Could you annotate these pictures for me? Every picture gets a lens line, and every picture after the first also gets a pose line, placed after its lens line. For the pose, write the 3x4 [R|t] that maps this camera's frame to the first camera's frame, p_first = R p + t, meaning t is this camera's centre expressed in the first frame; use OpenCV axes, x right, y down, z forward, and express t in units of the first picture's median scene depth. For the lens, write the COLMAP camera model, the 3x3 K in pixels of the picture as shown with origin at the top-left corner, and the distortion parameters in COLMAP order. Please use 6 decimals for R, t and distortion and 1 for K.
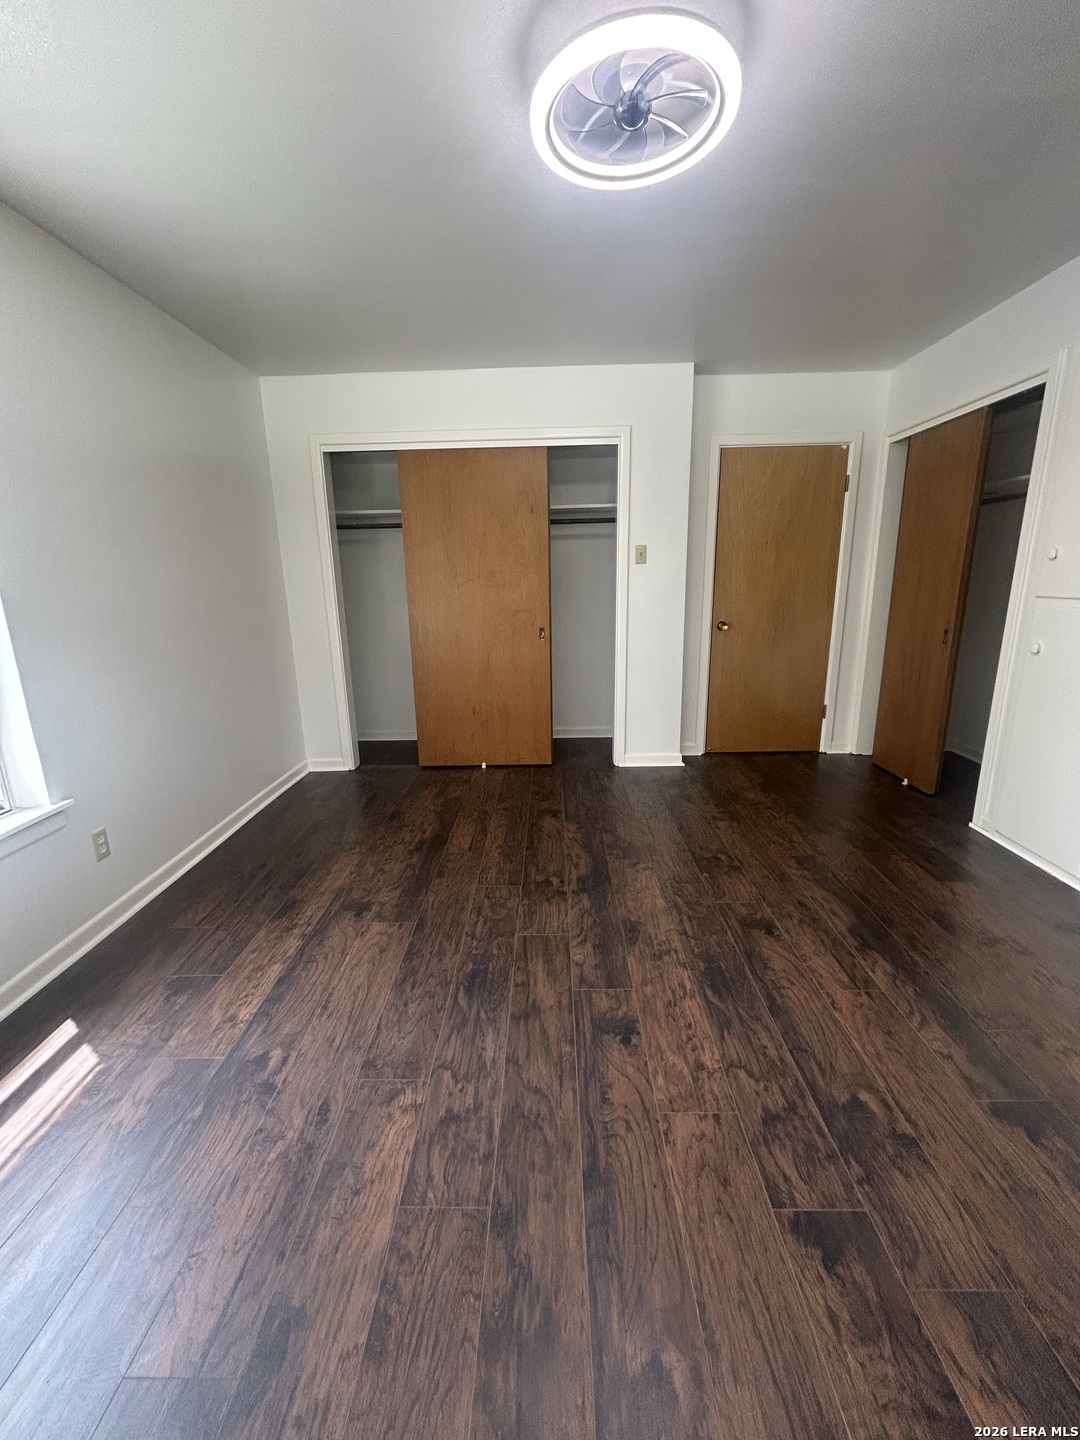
lens RADIAL K [[583.1, 0, 538.3], [0, 583.1, 722.7], [0, 0, 1]] dist [0.001243, 0.000016]
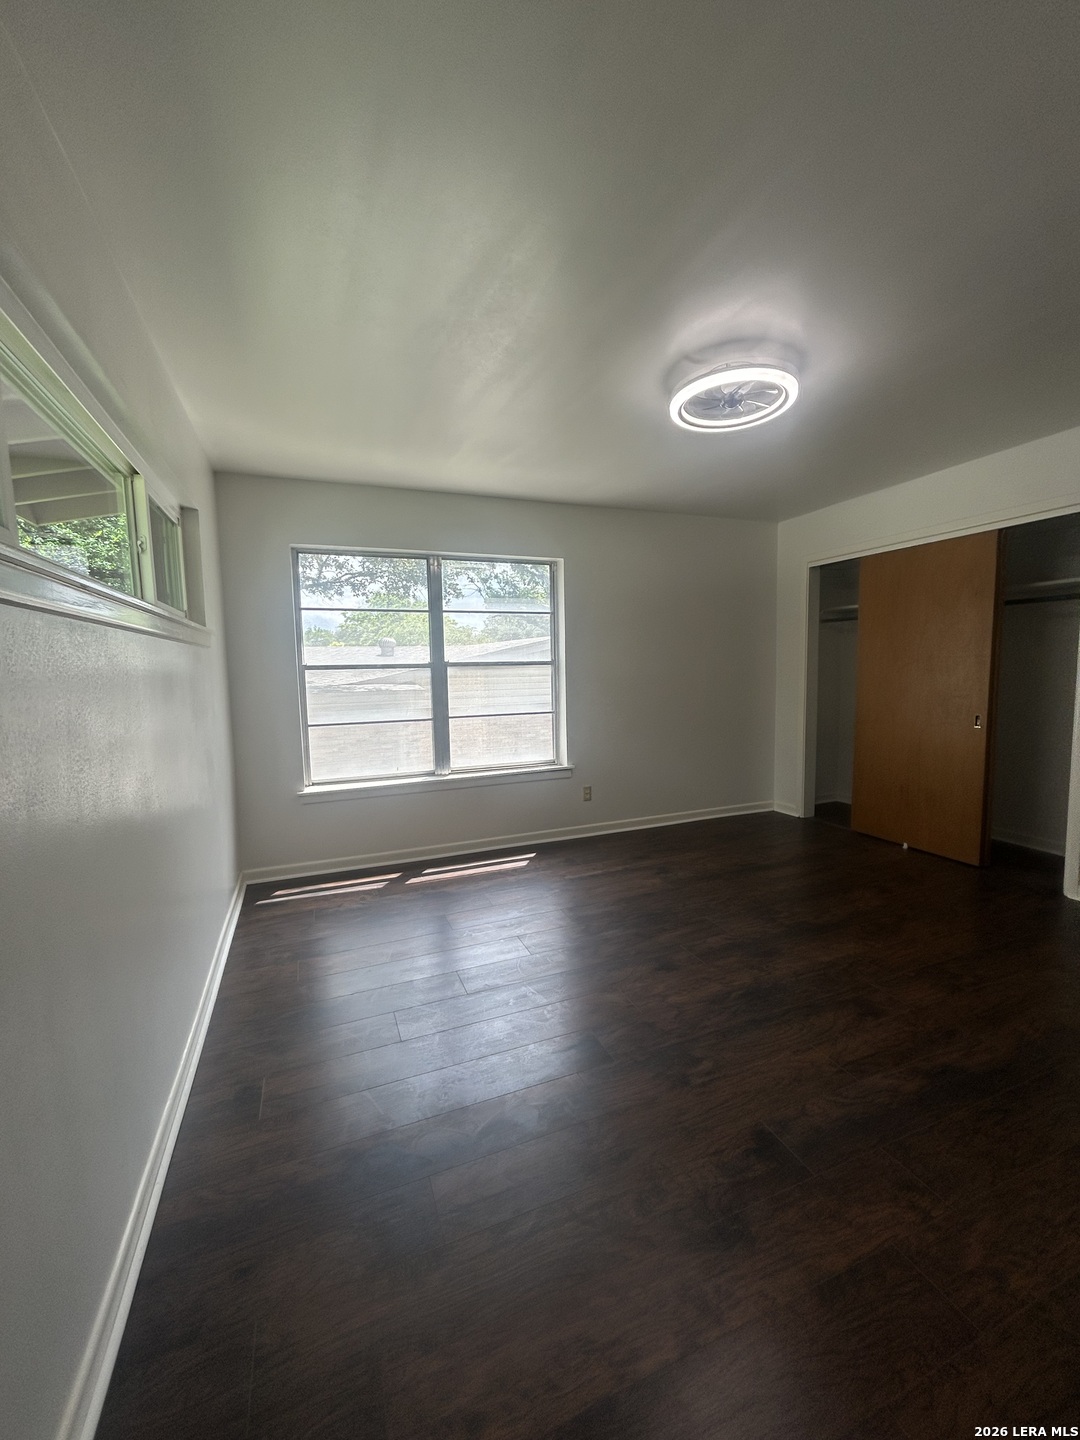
lens RADIAL K [[583.1, 0, 538.3], [0, 583.1, 722.7], [0, 0, 1]] dist [0.001243, 0.000016]
pose [[0.381230, 0.100003, -0.919056, 1.023030], [-0.212292, 0.977036, 0.018252, -0.031182], [0.899776, 0.188150, 0.393705, 0.004096]]
